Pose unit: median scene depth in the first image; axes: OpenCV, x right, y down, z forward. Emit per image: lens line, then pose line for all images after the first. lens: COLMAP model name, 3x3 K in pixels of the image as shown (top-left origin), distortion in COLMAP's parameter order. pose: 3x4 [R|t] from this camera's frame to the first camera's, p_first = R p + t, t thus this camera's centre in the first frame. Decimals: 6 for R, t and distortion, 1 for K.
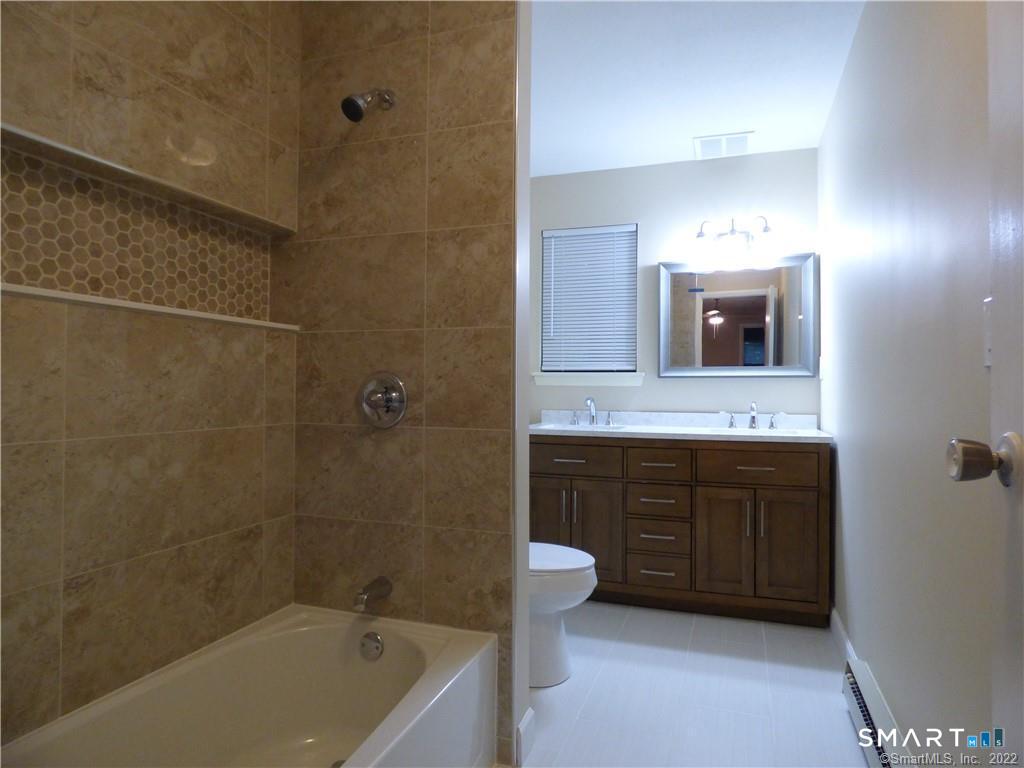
lens RADIAL K [[610.8, 0, 512.0], [0, 610.8, 384.0], [0, 0, 1]] dist [-0.027388, 0.004555]
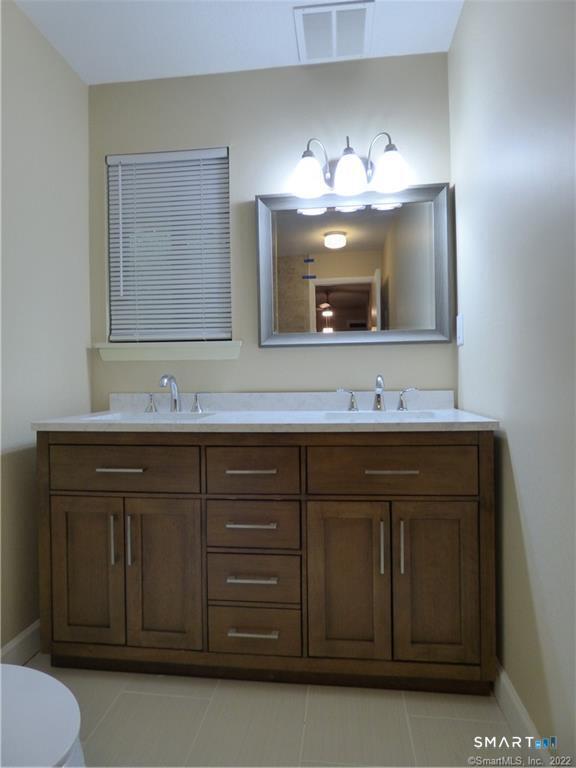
lens RADIAL K [[457.0, 0, 283.8], [0, 457.0, 373.7], [0, 0, 1]] dist [-0.015584, 0.001646]
pose [[0.973925, -0.019951, 0.225993, 0.256719], [0.019251, 0.999801, 0.005299, 0.036846], [-0.226054, -0.000810, 0.974114, 0.791544]]
